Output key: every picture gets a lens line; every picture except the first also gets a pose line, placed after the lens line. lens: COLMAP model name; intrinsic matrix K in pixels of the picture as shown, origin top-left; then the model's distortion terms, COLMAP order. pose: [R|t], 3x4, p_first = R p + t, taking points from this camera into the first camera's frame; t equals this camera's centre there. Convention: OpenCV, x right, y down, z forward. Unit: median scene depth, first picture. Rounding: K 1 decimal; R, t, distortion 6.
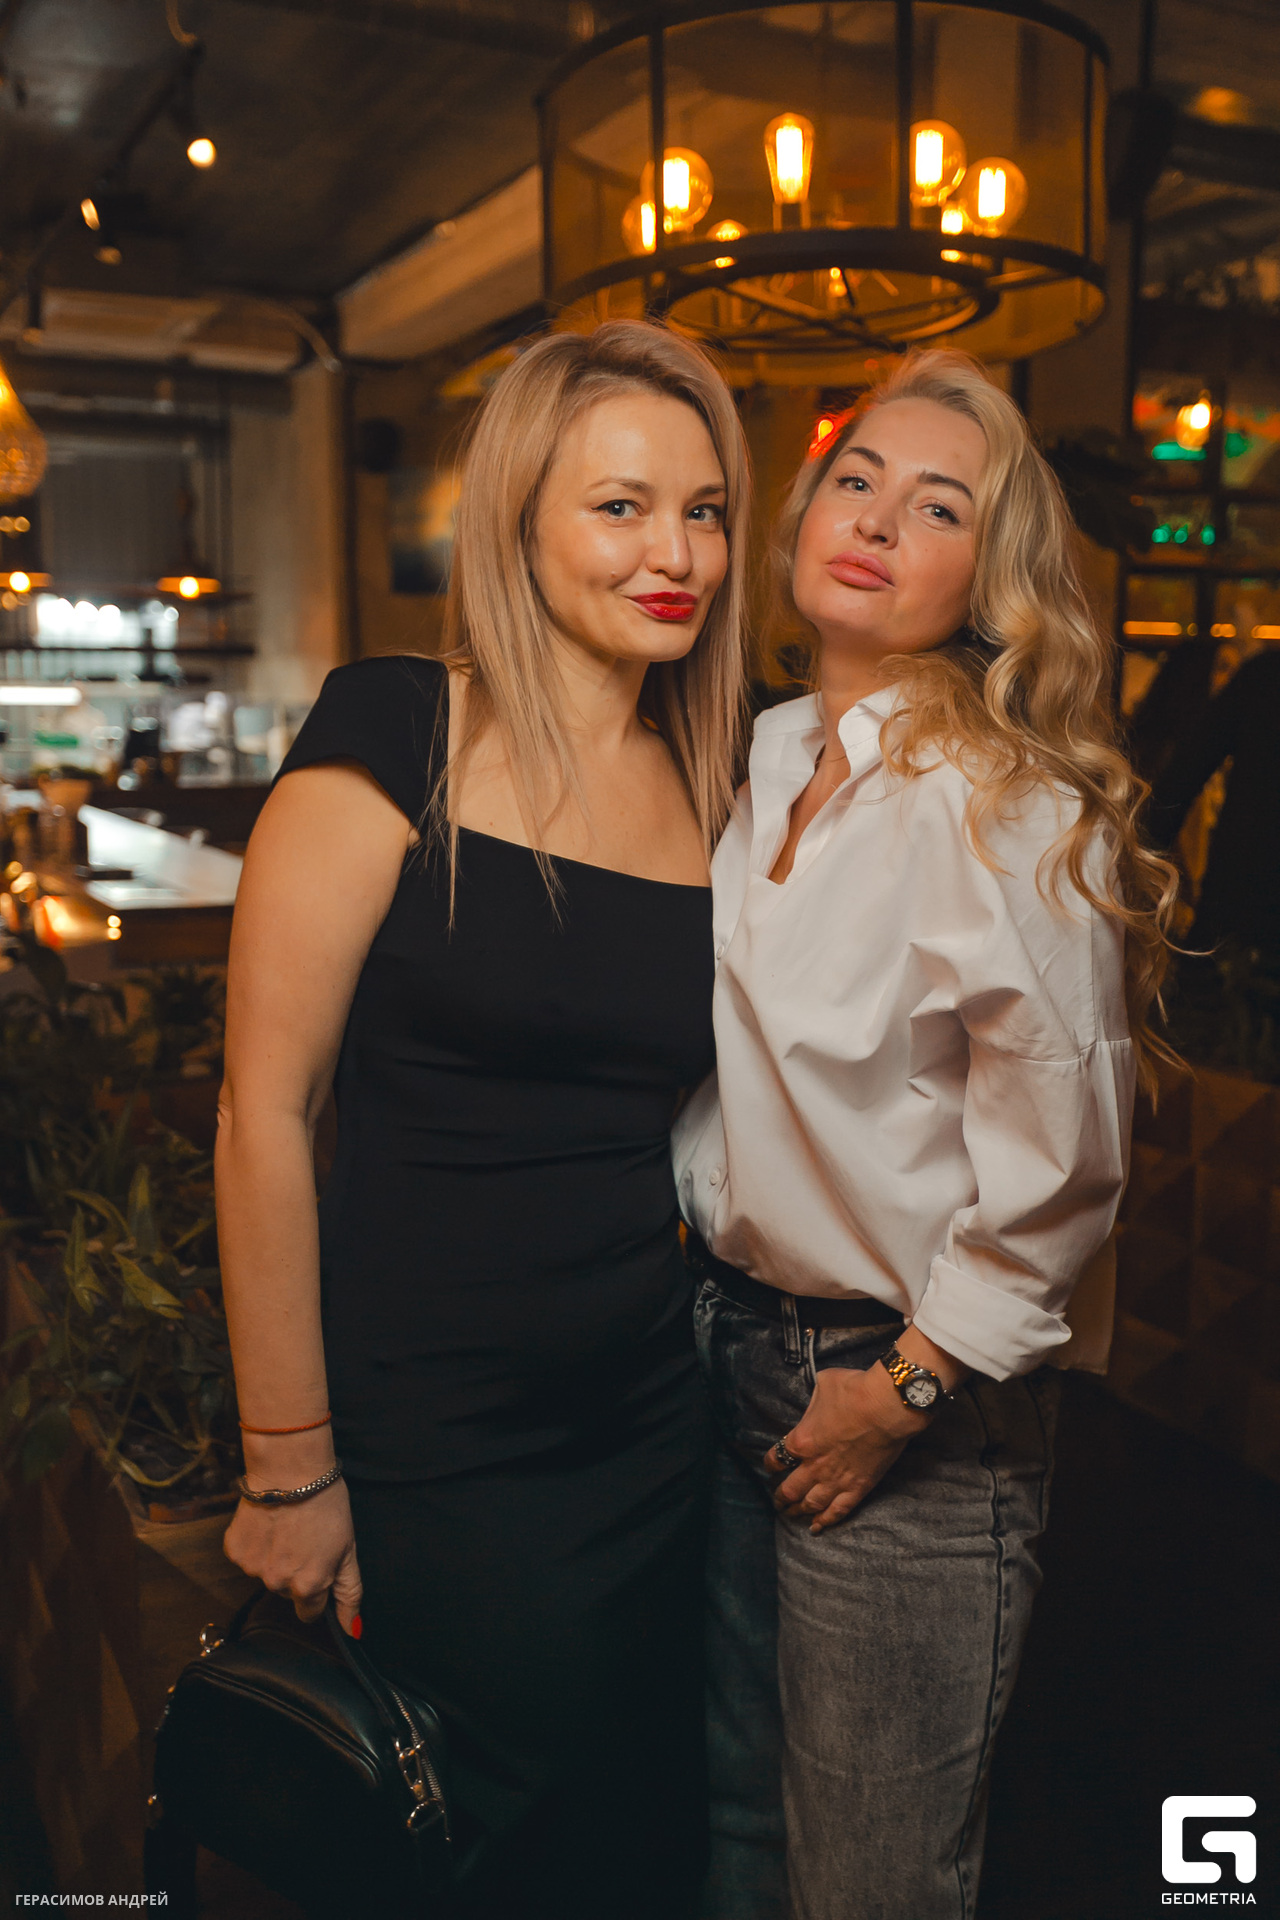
lens RADIAL K [[1793.6, 0, 631.3], [0, 1793.6, 961.6], [0, 0, 1]] dist [-0.009746, 0.000000]
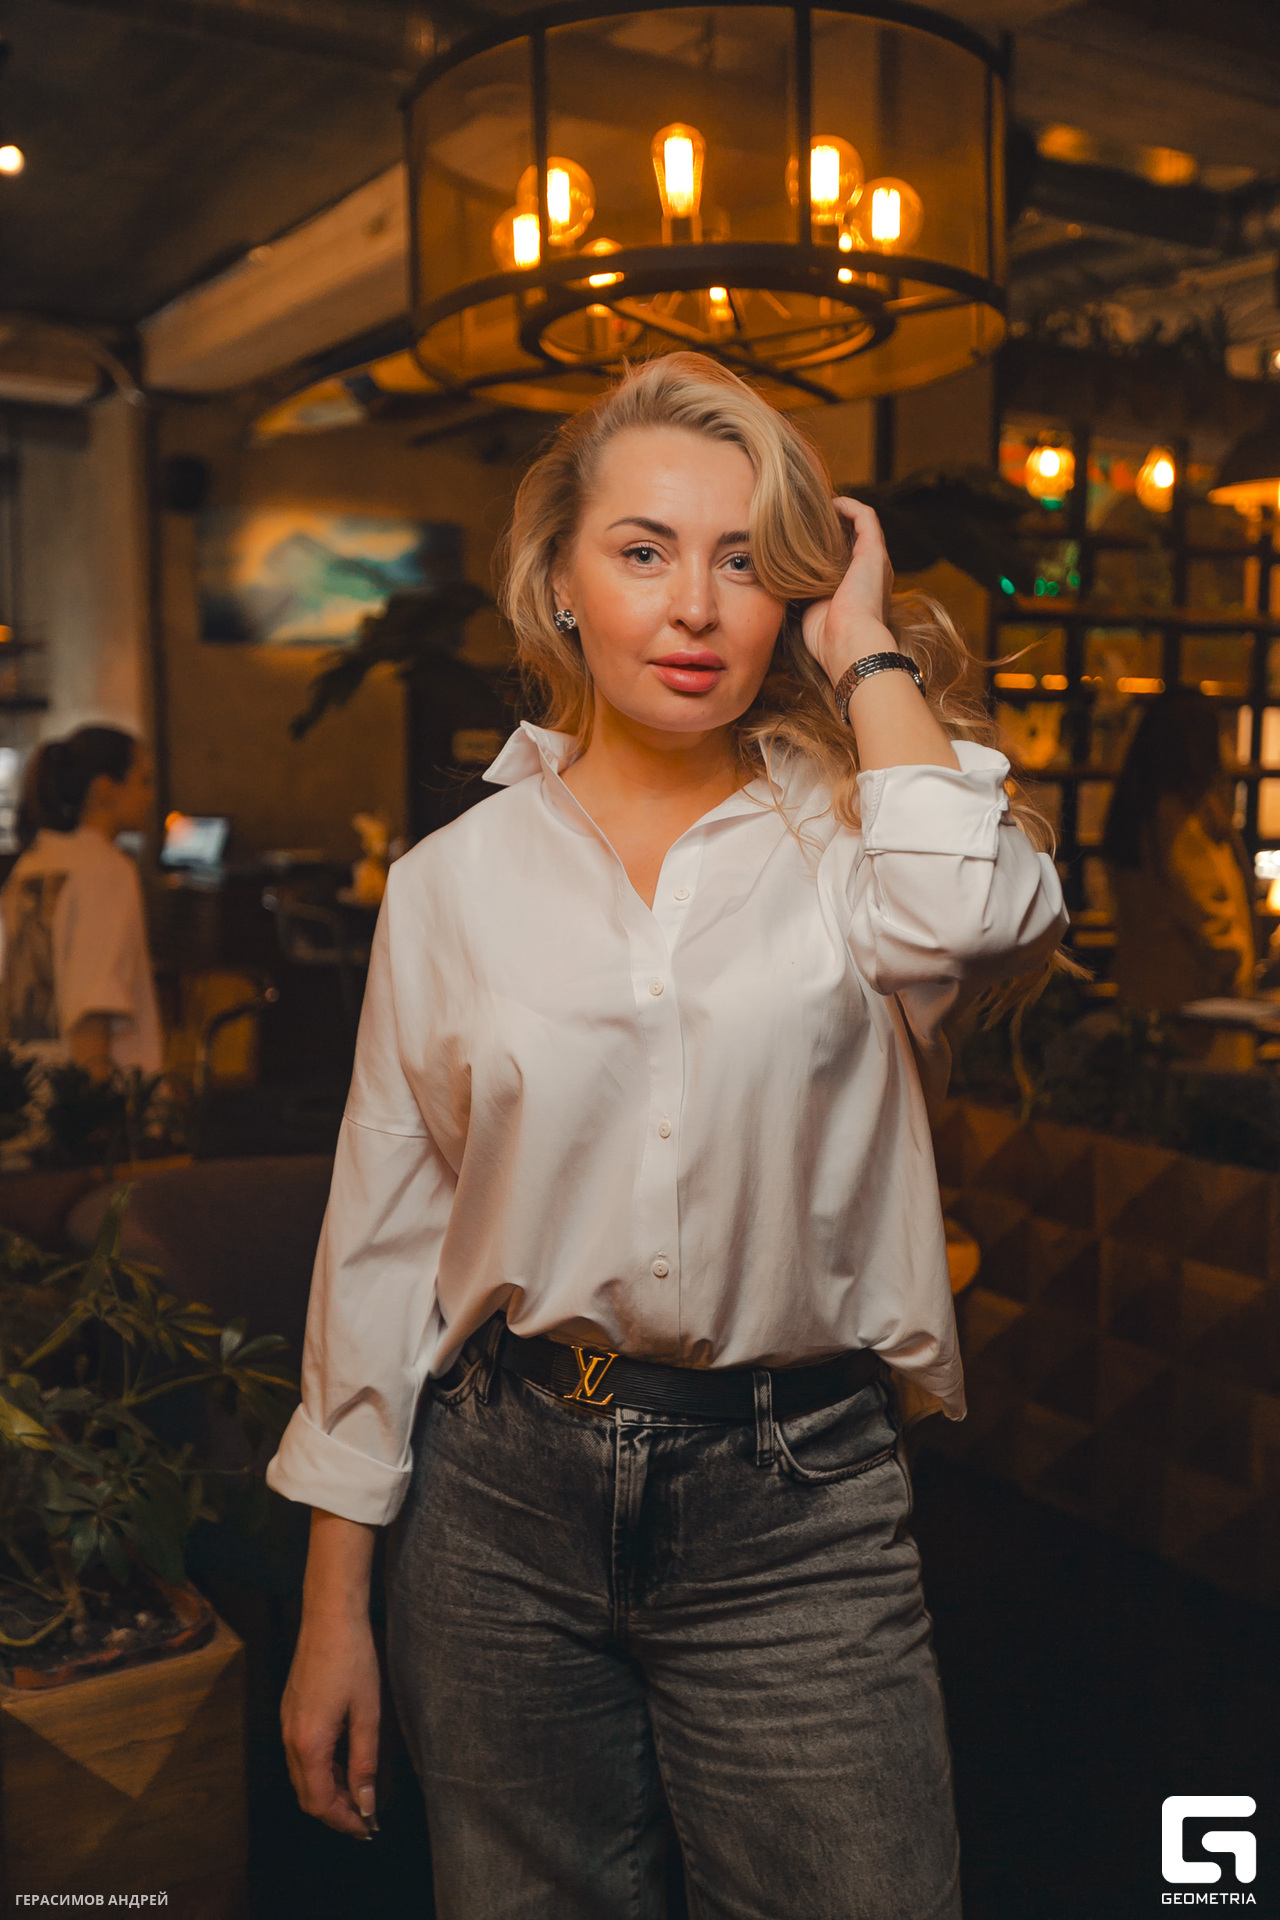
lens RADIAL K [[1908.2, 0, 635.6], [0, 1908.2, 953.2], [0, 0, 1]] dist [-0.009399, 0.000000]
pose [[0.995053, -0.013189, 0.098468, -0.033487], [0.017468, 0.998934, -0.042721, 0.002132], [-0.097799, 0.044229, 0.994223, 0.025967]]
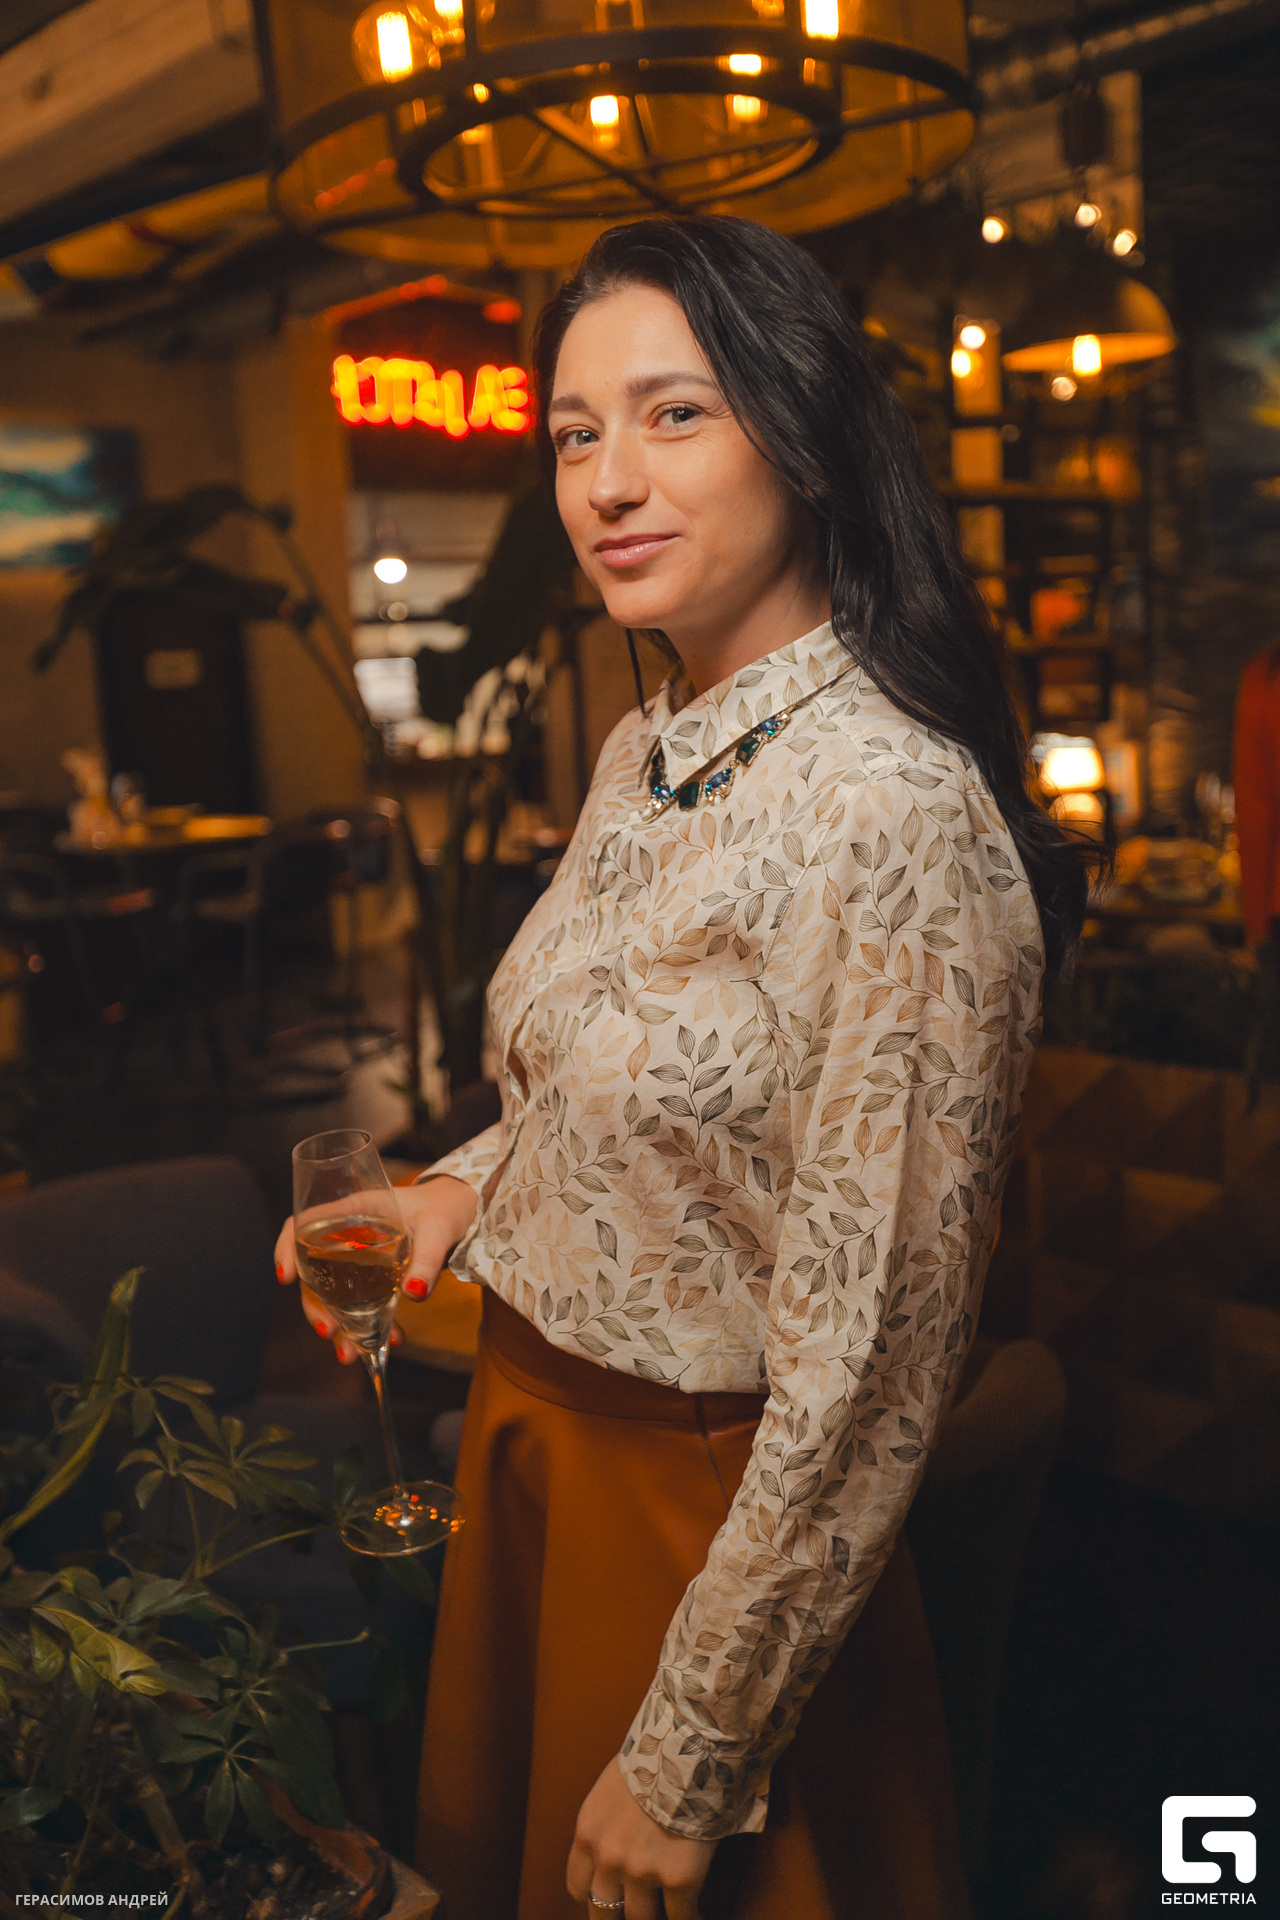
lens RADIAL K [[1908.2, 0, 644.8], [0, 1908.2, 968.5], [0, 0, 1]] dist [-0.009399, 0.000000]
pose [[0.958320, -0.106145, 0.265249, -0.141763], [0.102874, 0.994348, 0.026235, -0.029183], [-0.266535, 0.002146, 0.963823, 0.187500]]
